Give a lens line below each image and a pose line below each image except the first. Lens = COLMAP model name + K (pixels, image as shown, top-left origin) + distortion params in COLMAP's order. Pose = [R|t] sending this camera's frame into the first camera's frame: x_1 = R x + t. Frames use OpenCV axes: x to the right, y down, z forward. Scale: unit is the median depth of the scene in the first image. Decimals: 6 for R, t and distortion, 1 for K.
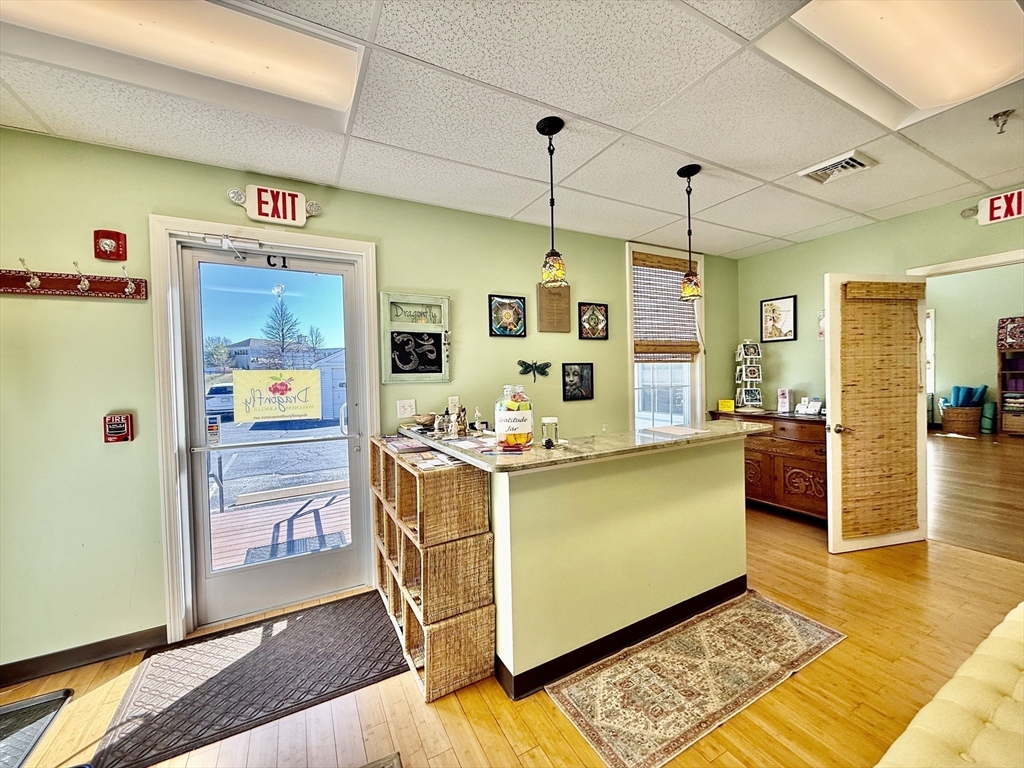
lens RADIAL K [[407.9, 0, 509.3], [0, 407.9, 384.1], [0, 0, 1]] dist [0.000800, 0.000184]
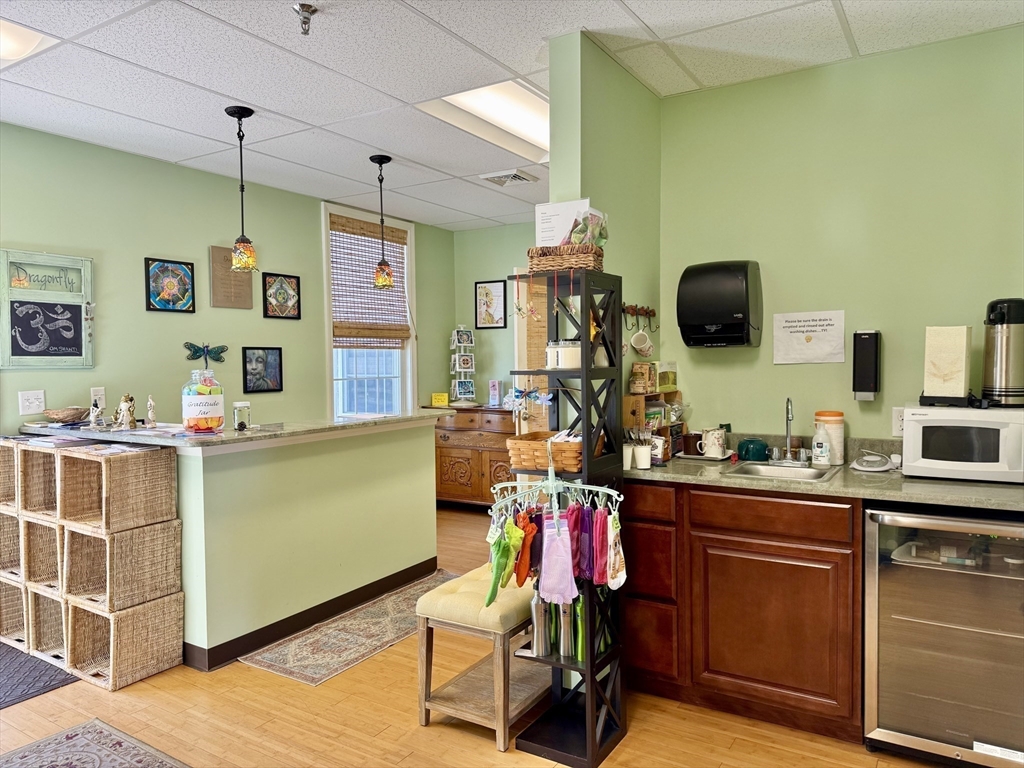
lens RADIAL K [[724.8, 0, 509.3], [0, 724.8, 386.5], [0, 0, 1]] dist [0.090919, -0.123291]
pose [[0.870076, -0.003216, 0.492907, -0.134837], [0.000058, 0.999979, 0.006421, 0.019113], [-0.492917, -0.005558, 0.870059, -0.561944]]
